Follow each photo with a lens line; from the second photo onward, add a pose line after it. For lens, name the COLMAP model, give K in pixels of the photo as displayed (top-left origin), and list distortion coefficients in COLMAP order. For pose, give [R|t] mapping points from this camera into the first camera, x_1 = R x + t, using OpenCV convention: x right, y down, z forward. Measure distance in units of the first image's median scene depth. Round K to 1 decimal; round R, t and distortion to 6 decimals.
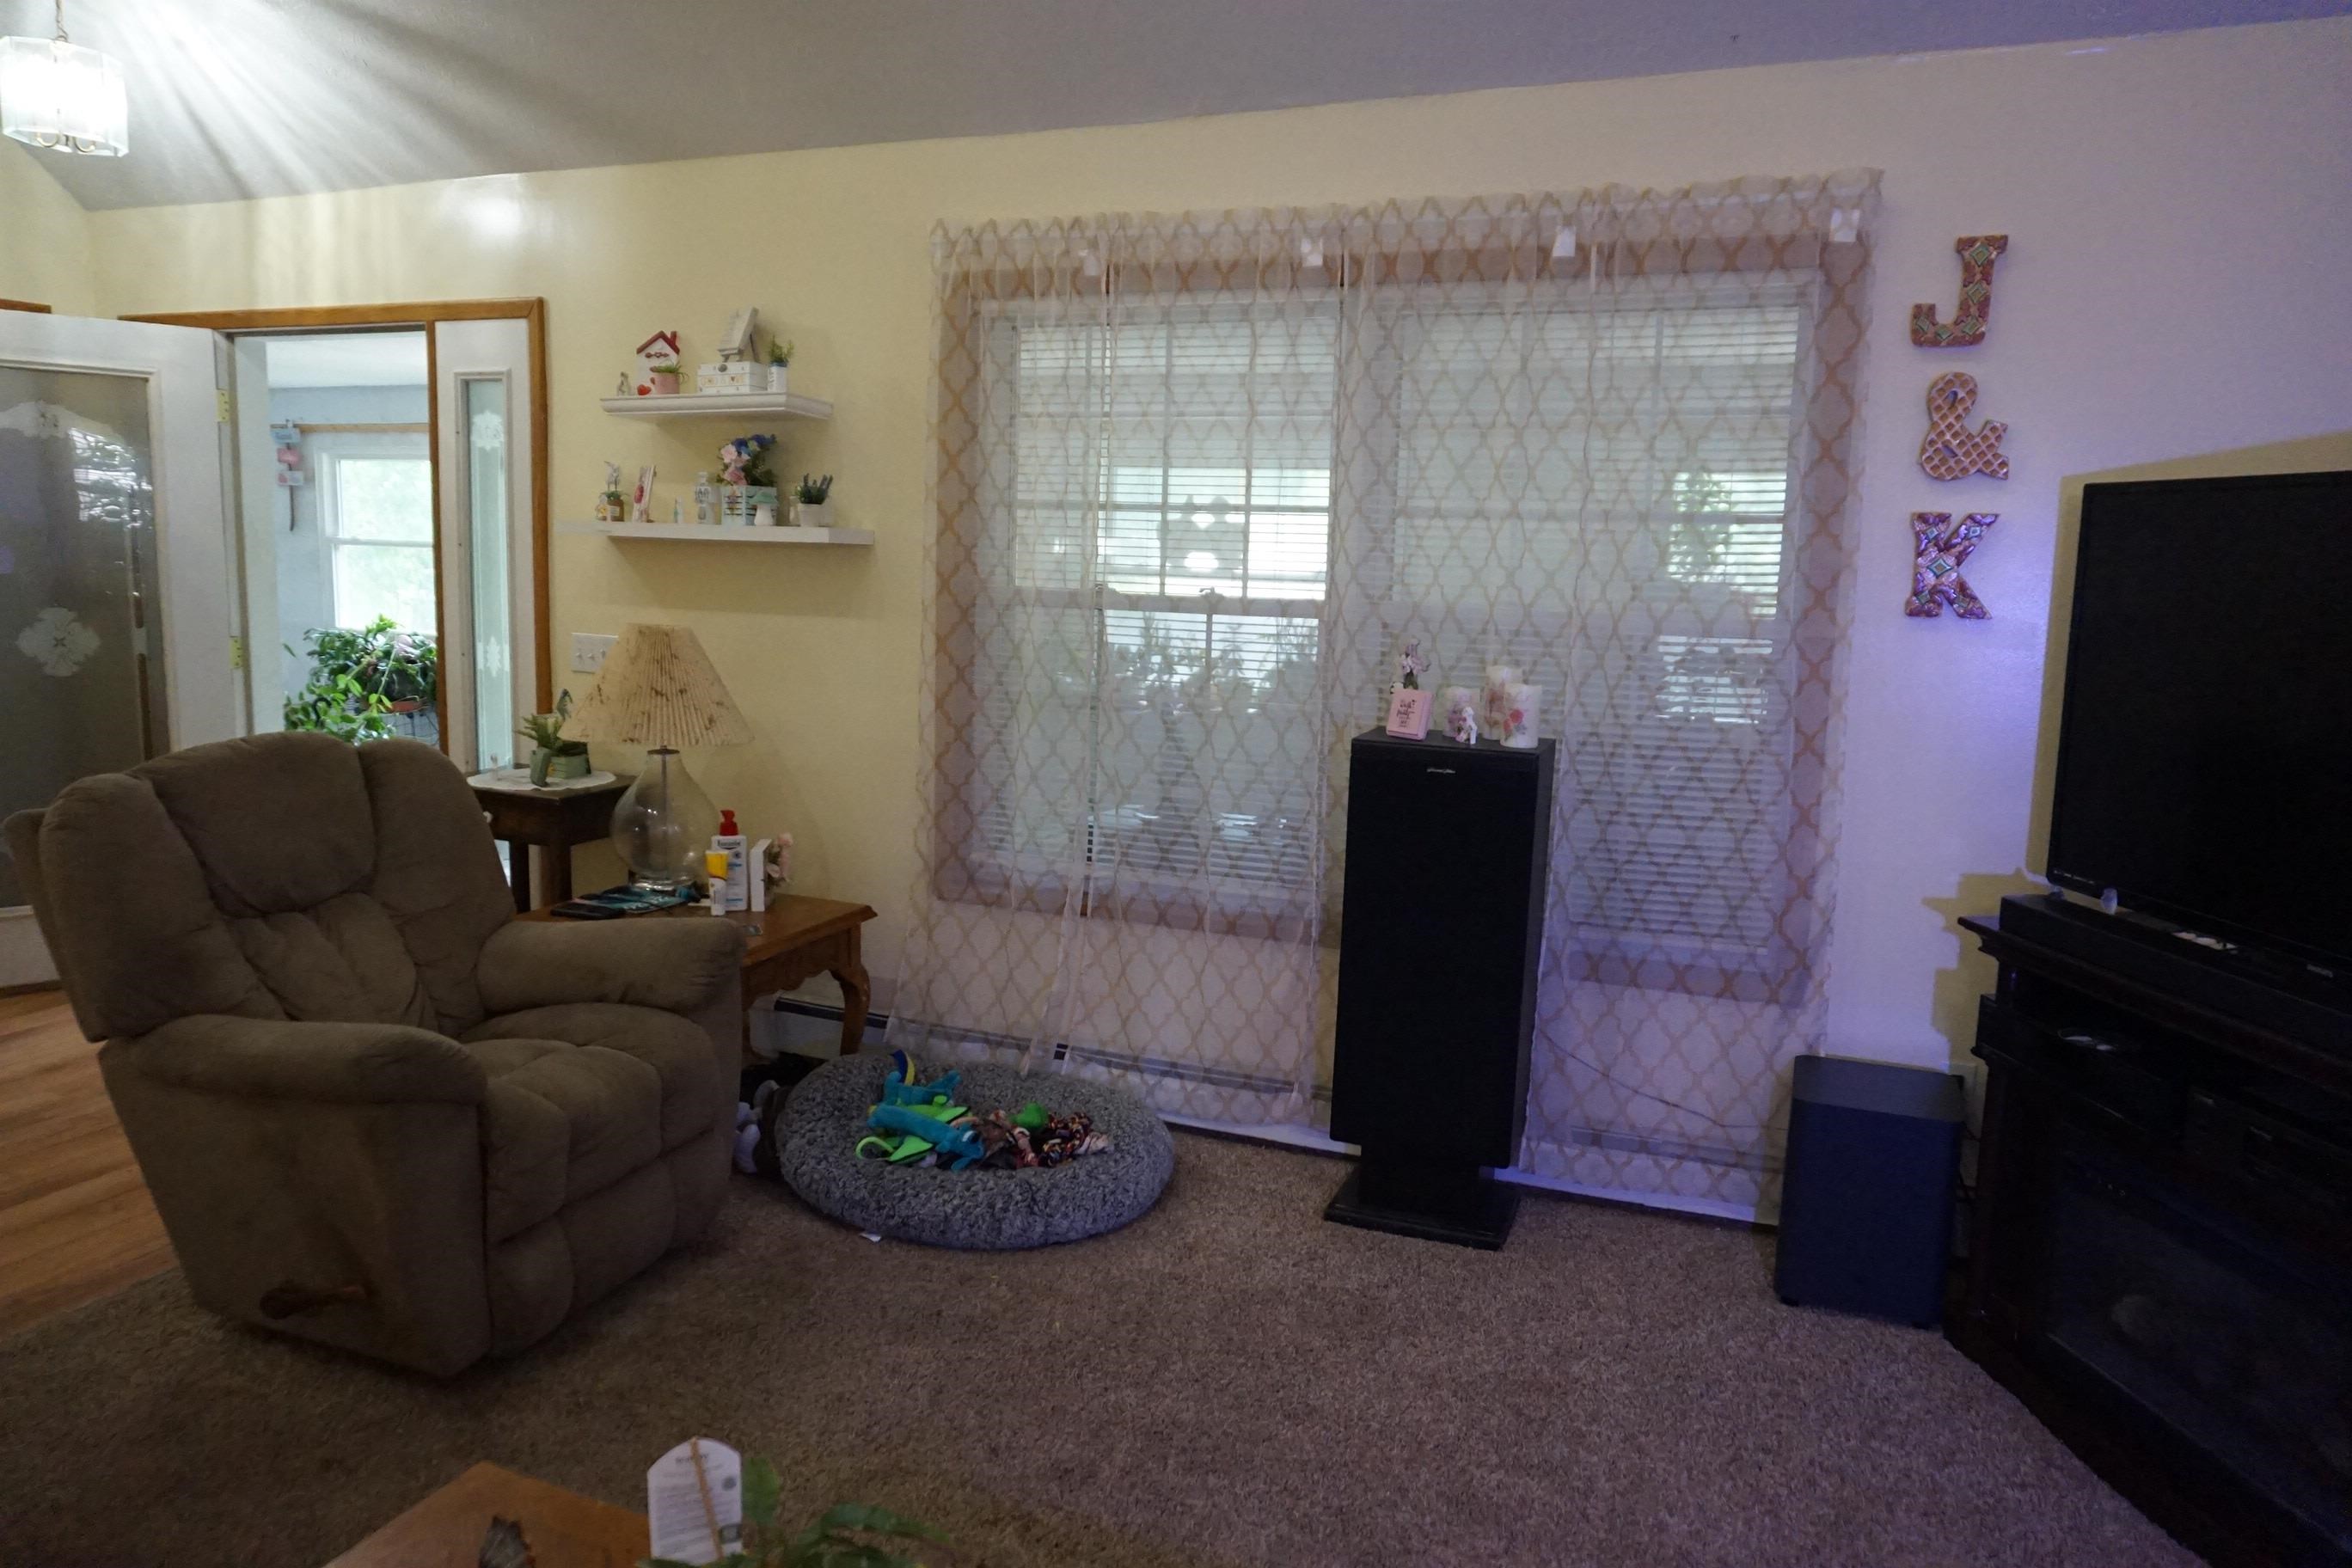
lens RADIAL K [[1589.0, 0, 1176.0], [0, 1589.0, 784.0], [0, 0, 1]] dist [-0.050143, 0.034557]
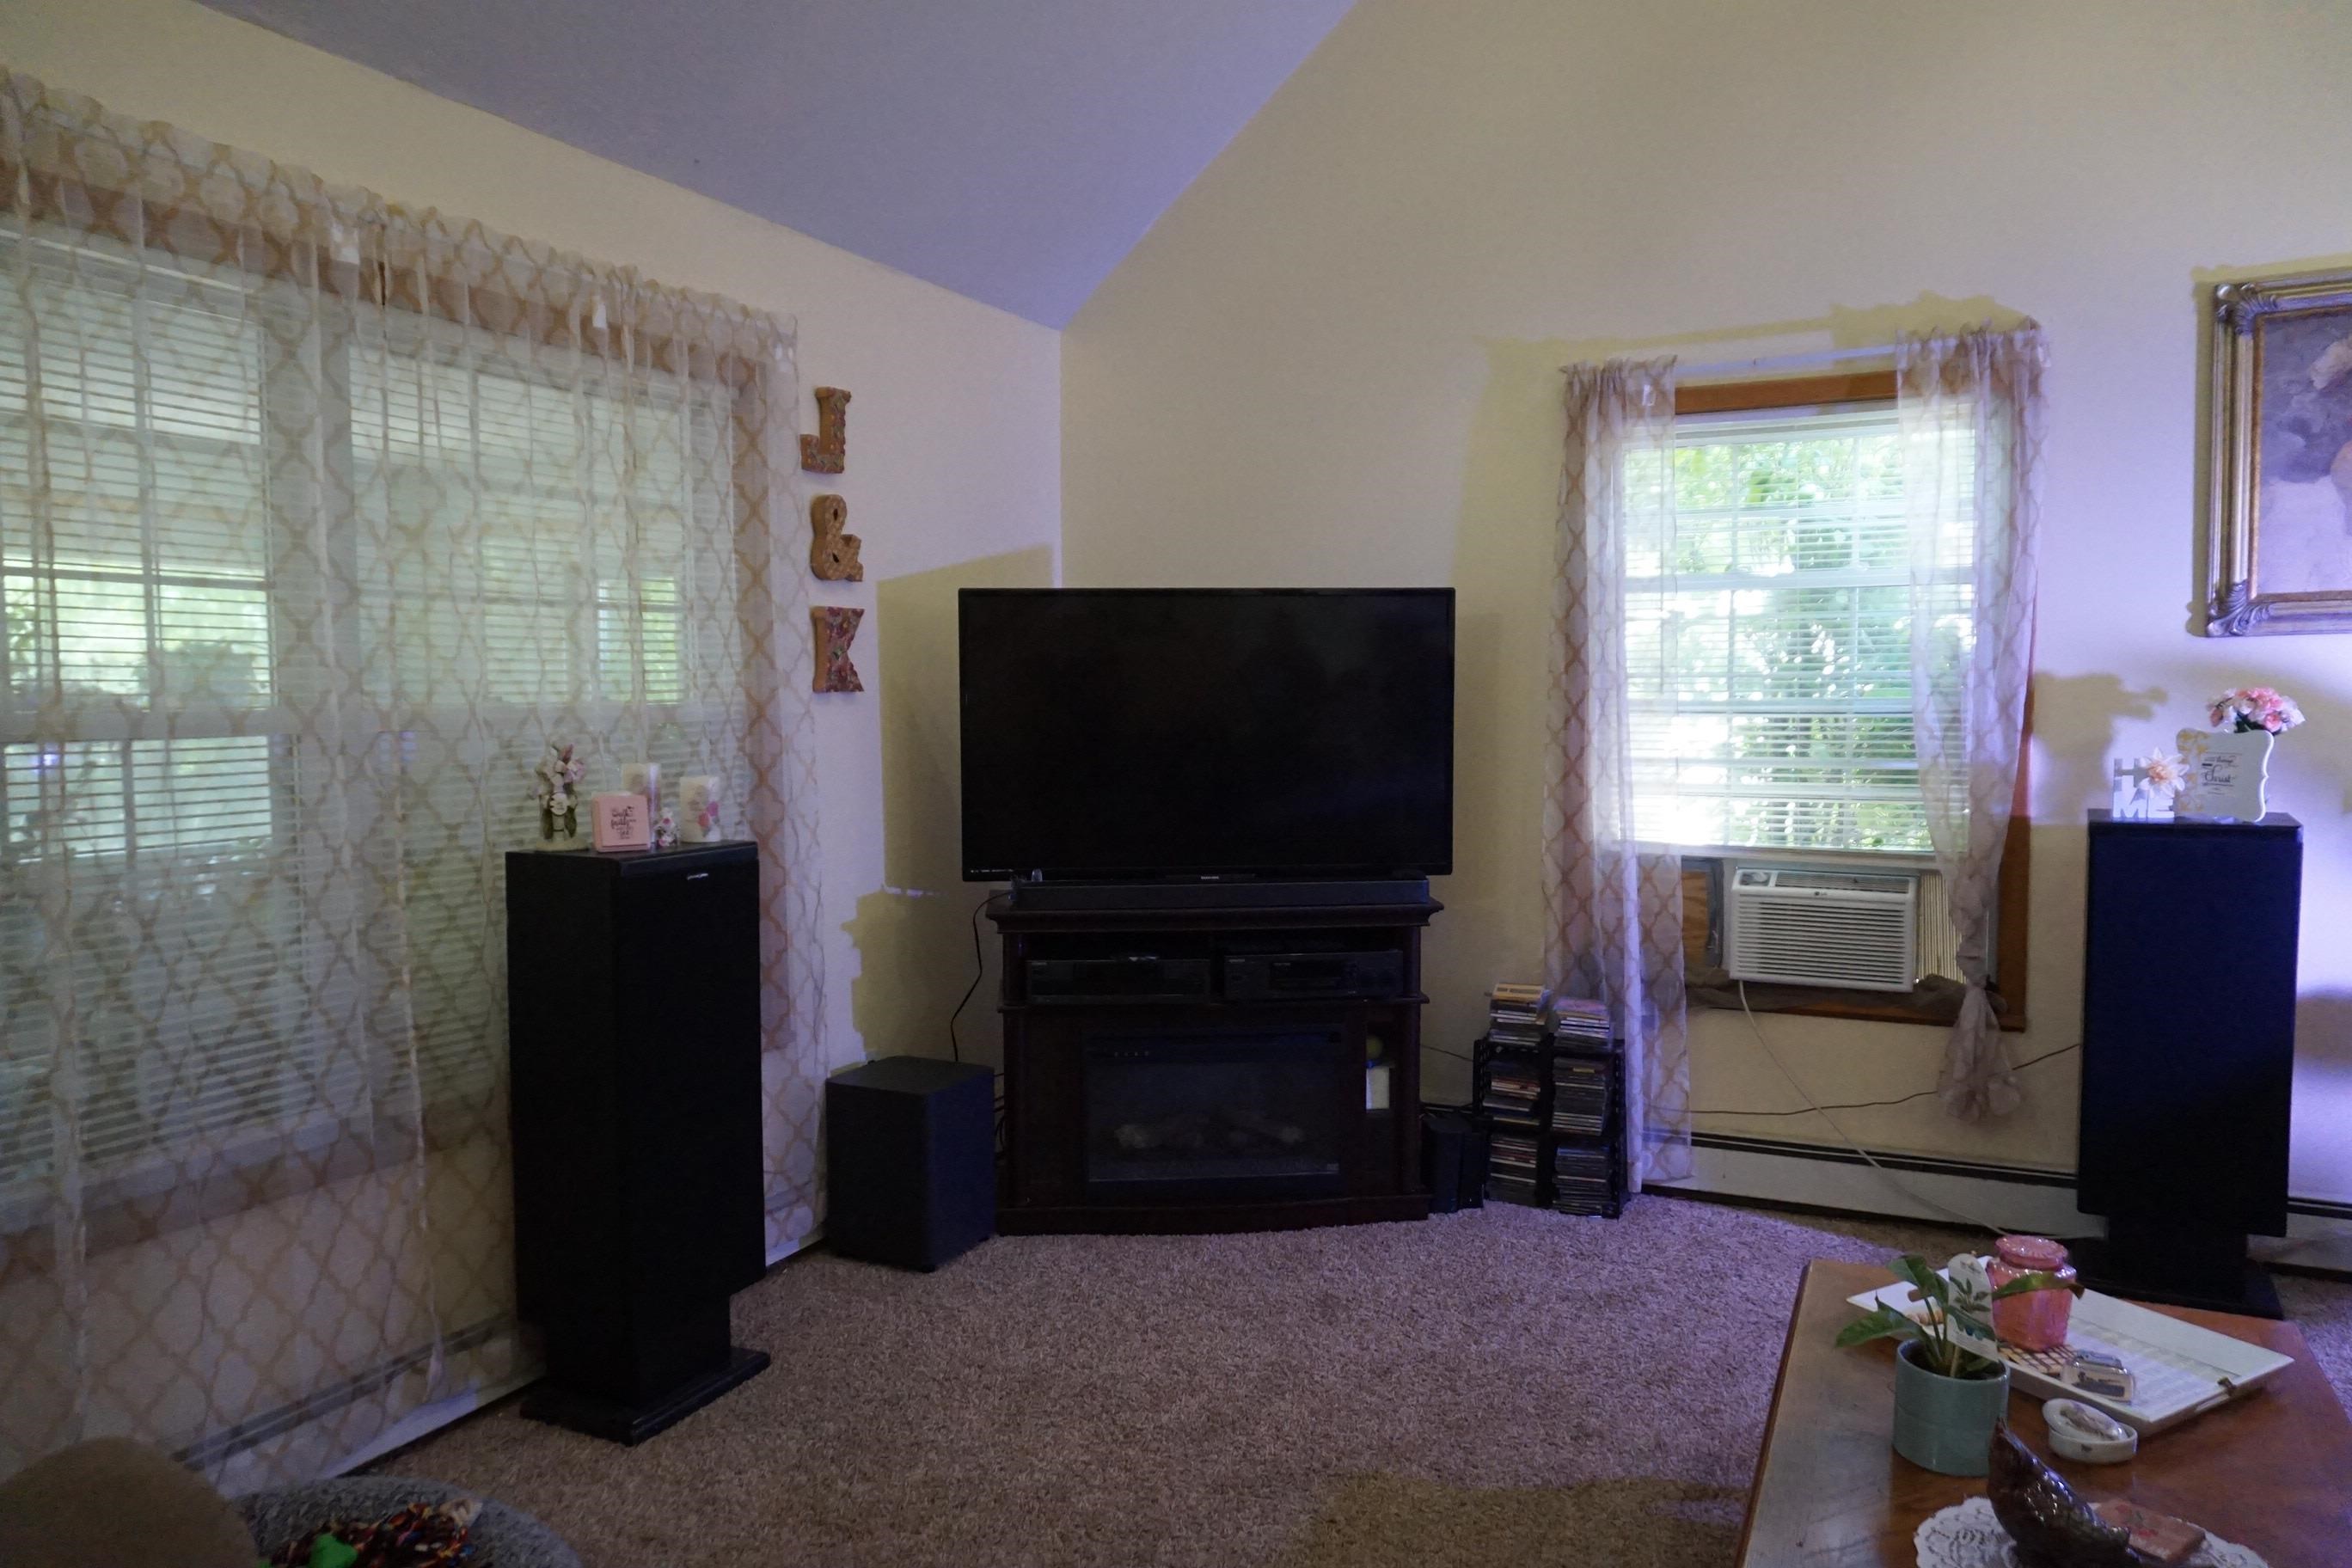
lens RADIAL K [[1589.0, 0, 1176.0], [0, 1589.0, 784.0], [0, 0, 1]] dist [-0.050143, 0.034557]
pose [[0.053912, -0.089363, 0.994539, -0.675548], [0.148323, 0.985655, 0.080524, -0.088841], [-0.987468, 0.143172, 0.066393, 0.619460]]
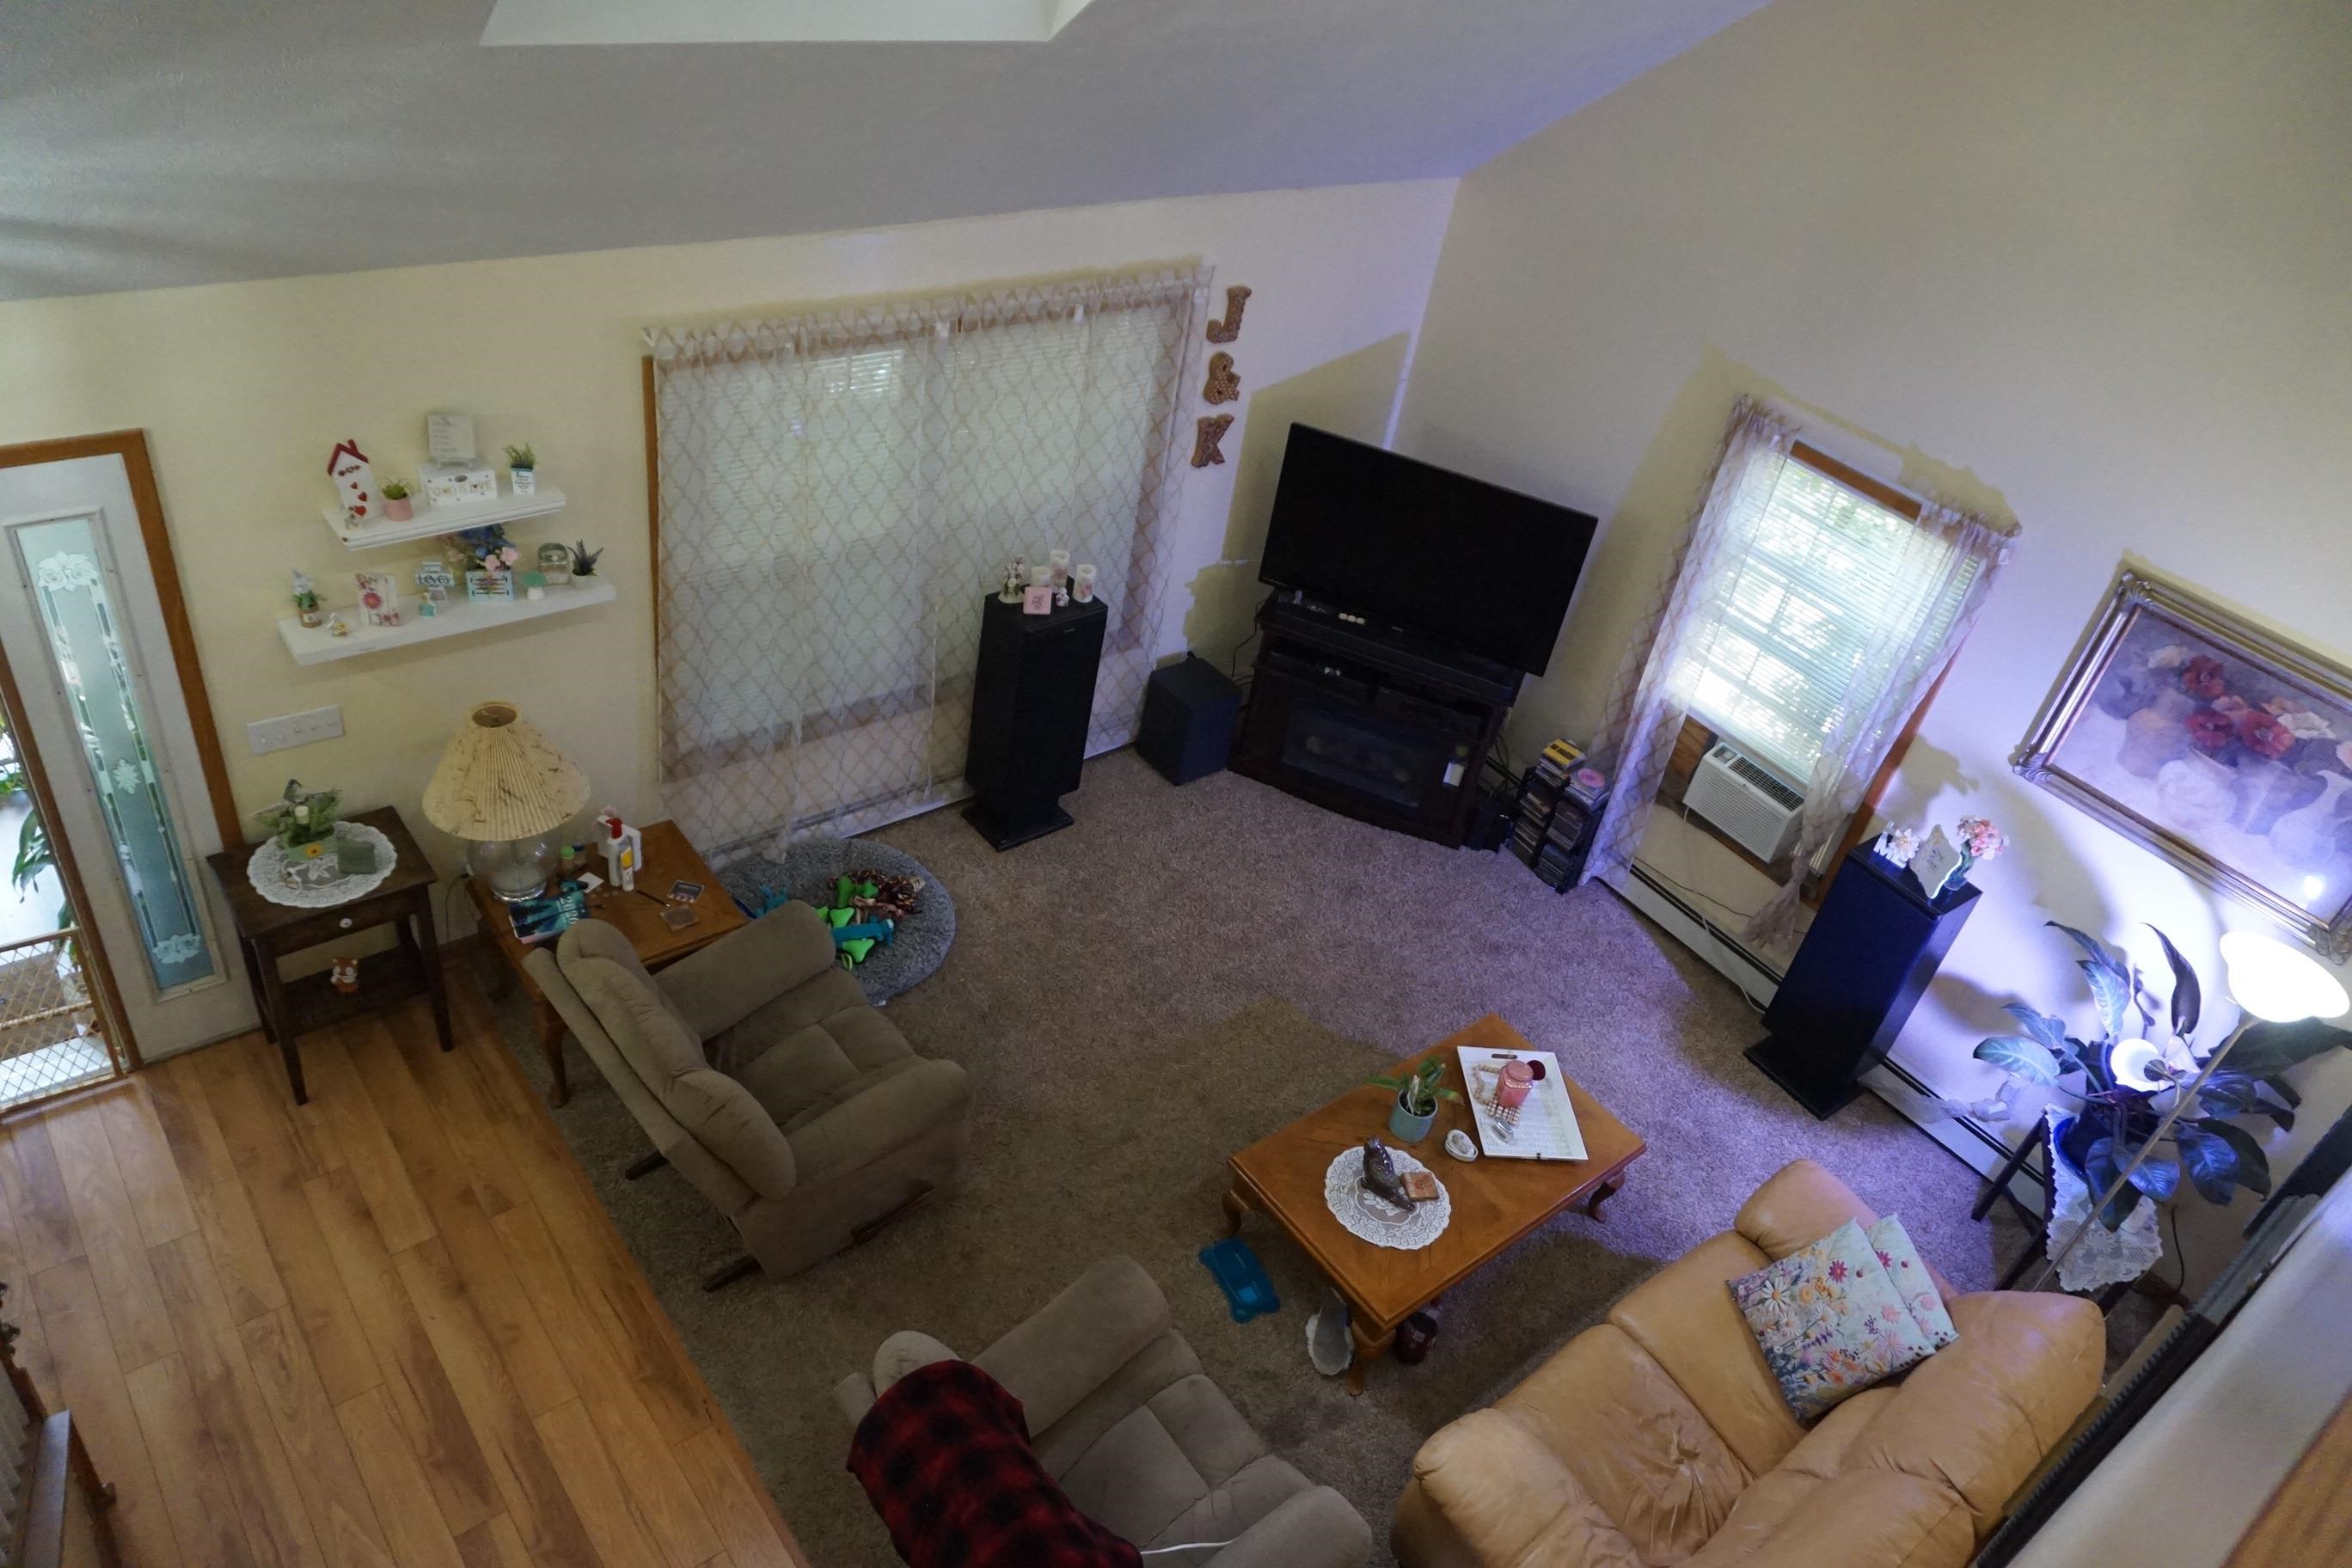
lens RADIAL K [[1589.0, 0, 1176.0], [0, 1589.0, 784.0], [0, 0, 1]] dist [-0.050143, 0.034557]
pose [[0.477779, -0.491029, 0.728435, -1.132965], [-0.019169, 0.823175, 0.567465, -0.858421], [-0.878271, -0.285086, 0.383883, 0.122885]]
